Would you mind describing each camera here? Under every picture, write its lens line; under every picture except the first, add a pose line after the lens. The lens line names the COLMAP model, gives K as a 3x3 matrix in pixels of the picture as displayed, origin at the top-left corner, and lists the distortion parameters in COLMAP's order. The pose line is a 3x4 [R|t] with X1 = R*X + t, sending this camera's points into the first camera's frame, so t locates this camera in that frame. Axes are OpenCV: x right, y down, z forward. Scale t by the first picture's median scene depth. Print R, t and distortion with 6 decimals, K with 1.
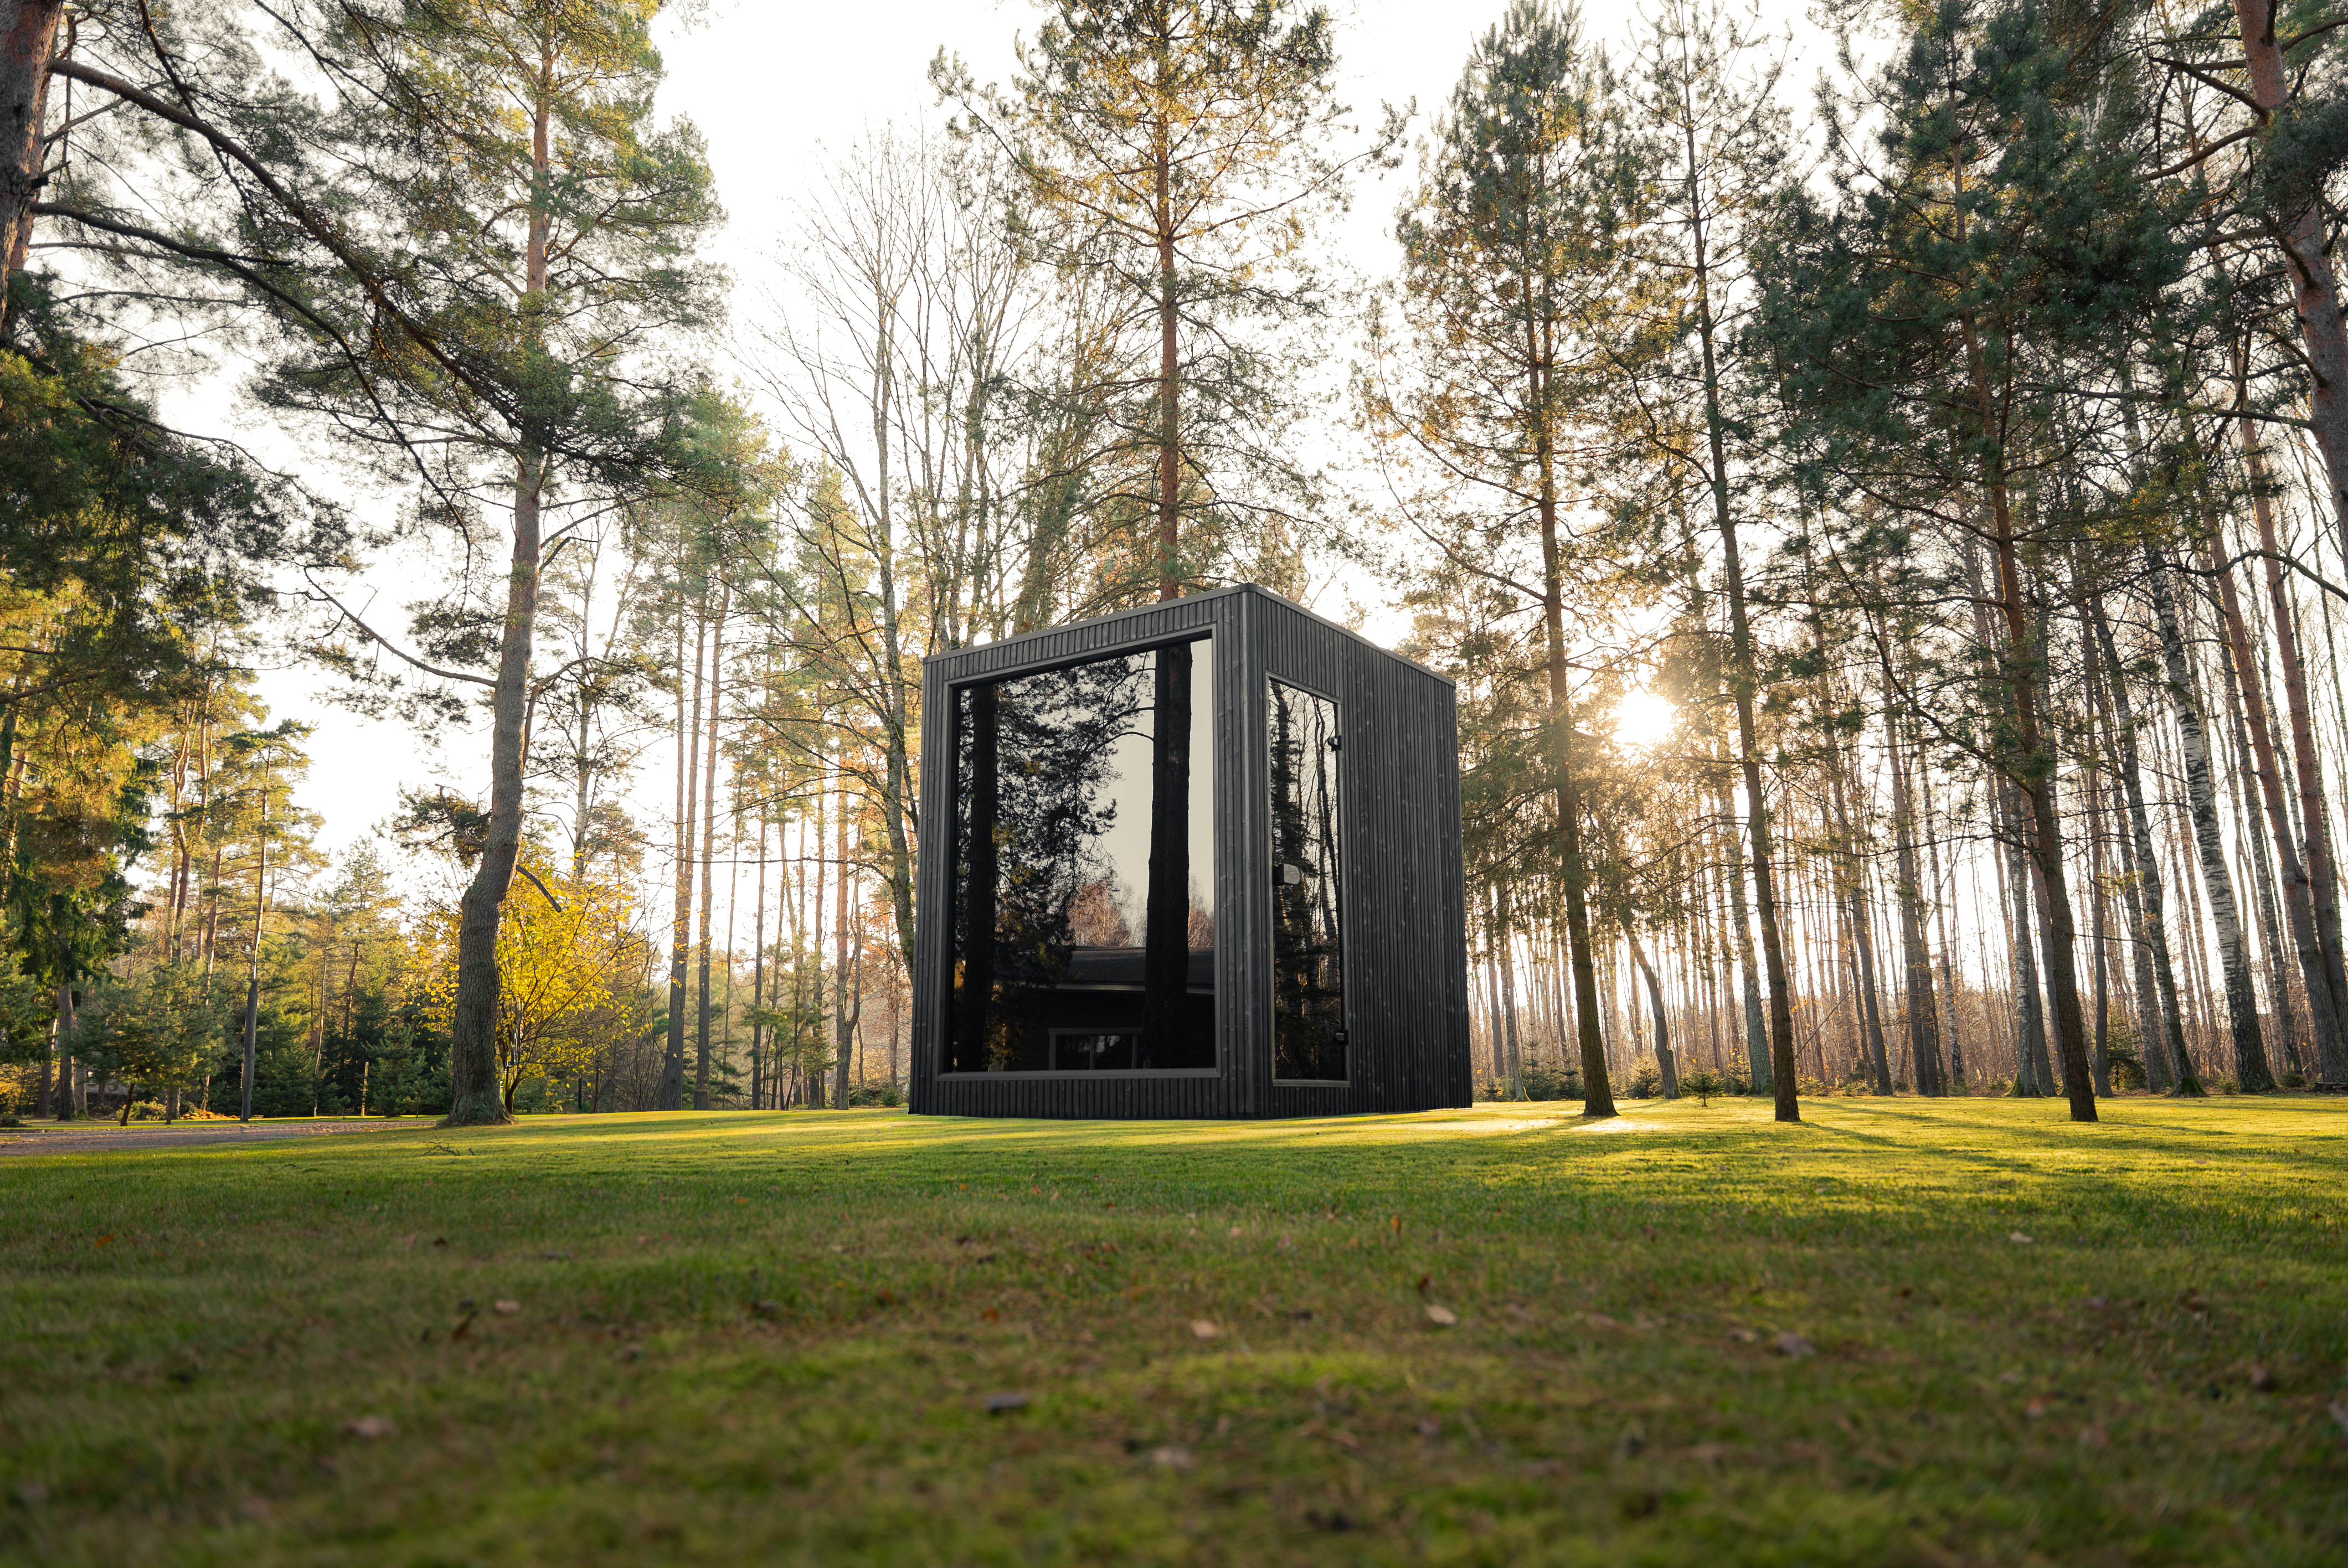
lens RADIAL K [[1541.0, 0, 1174.0], [0, 1541.0, 784.0], [0, 0, 1]] dist [-0.002643, -0.017677]
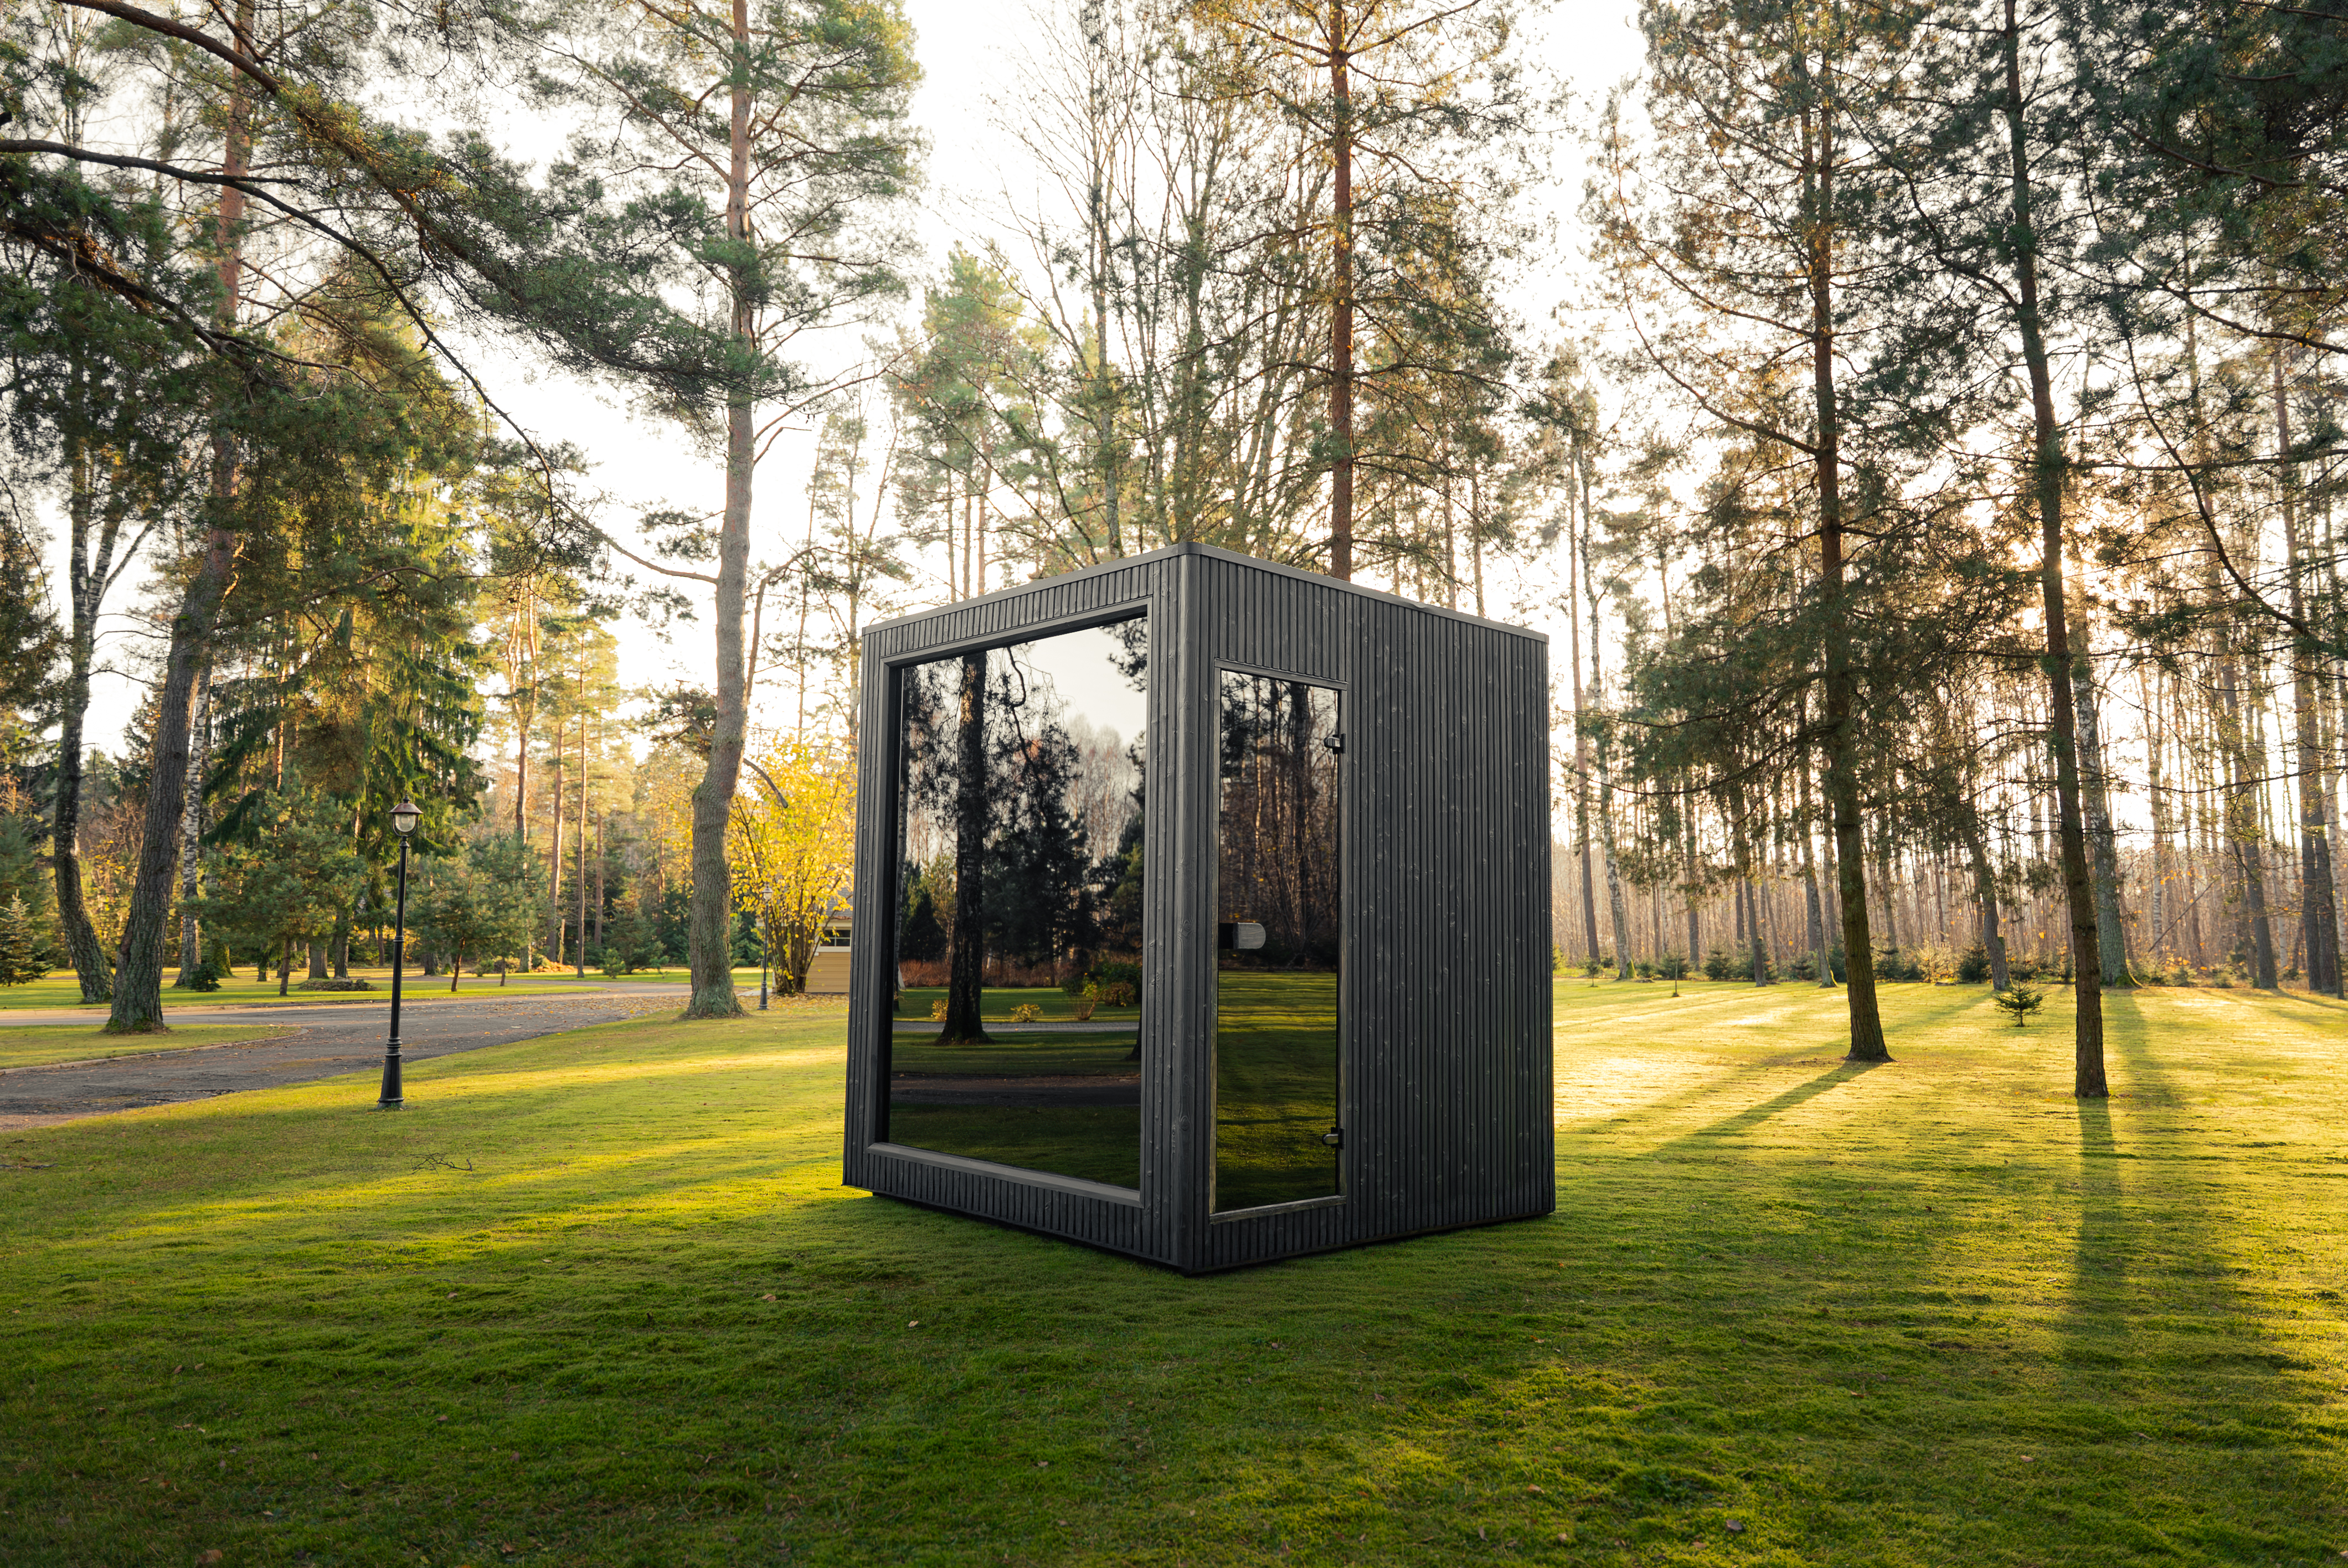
lens RADIAL K [[1541.0, 0, 1174.0], [0, 1541.0, 784.0], [0, 0, 1]] dist [-0.002643, -0.017677]
pose [[0.980197, -0.004669, -0.197970, 0.047174], [0.024006, 0.995151, 0.095388, -0.021598], [0.196565, -0.098251, 0.975556, 0.067592]]
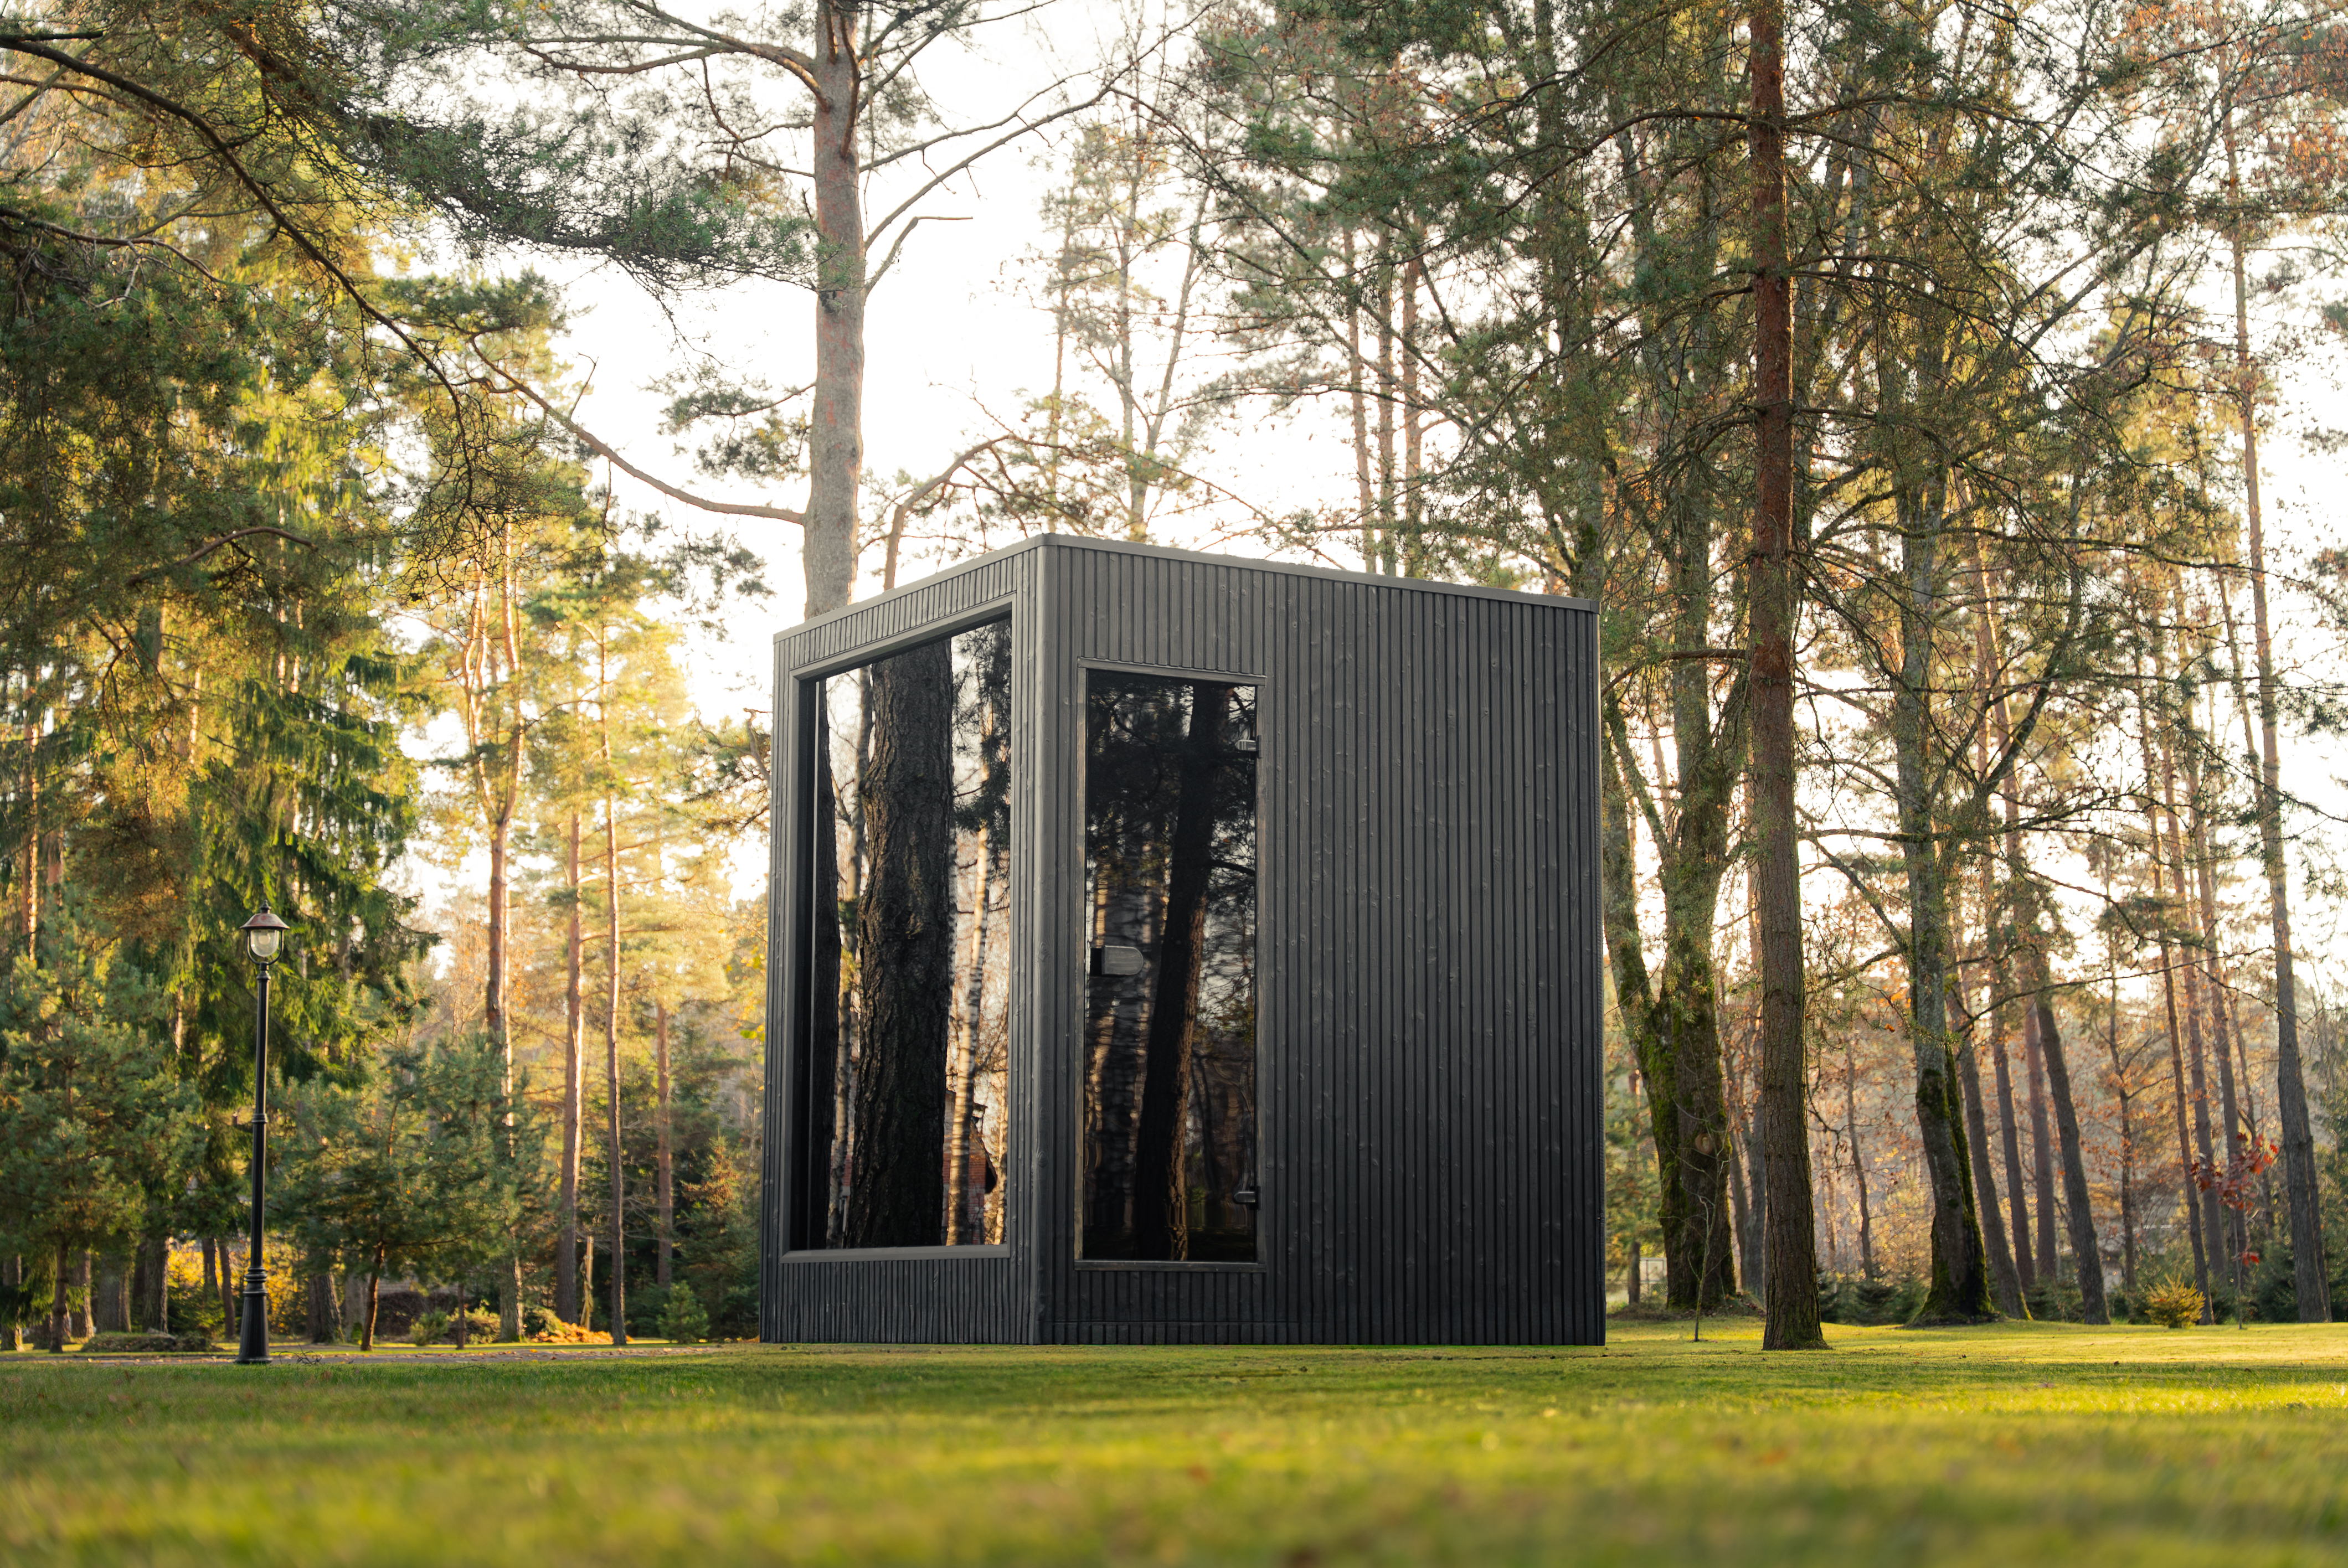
lens RADIAL K [[3763.0, 0, 1174.0], [0, 3763.0, 784.0], [0, 0, 1]] dist [0.005602, 0.053516]
pose [[0.909597, -0.052089, -0.412214, 0.195147], [0.077737, 0.995927, 0.045686, -0.023030], [0.408155, -0.073600, 0.909941, -0.121832]]
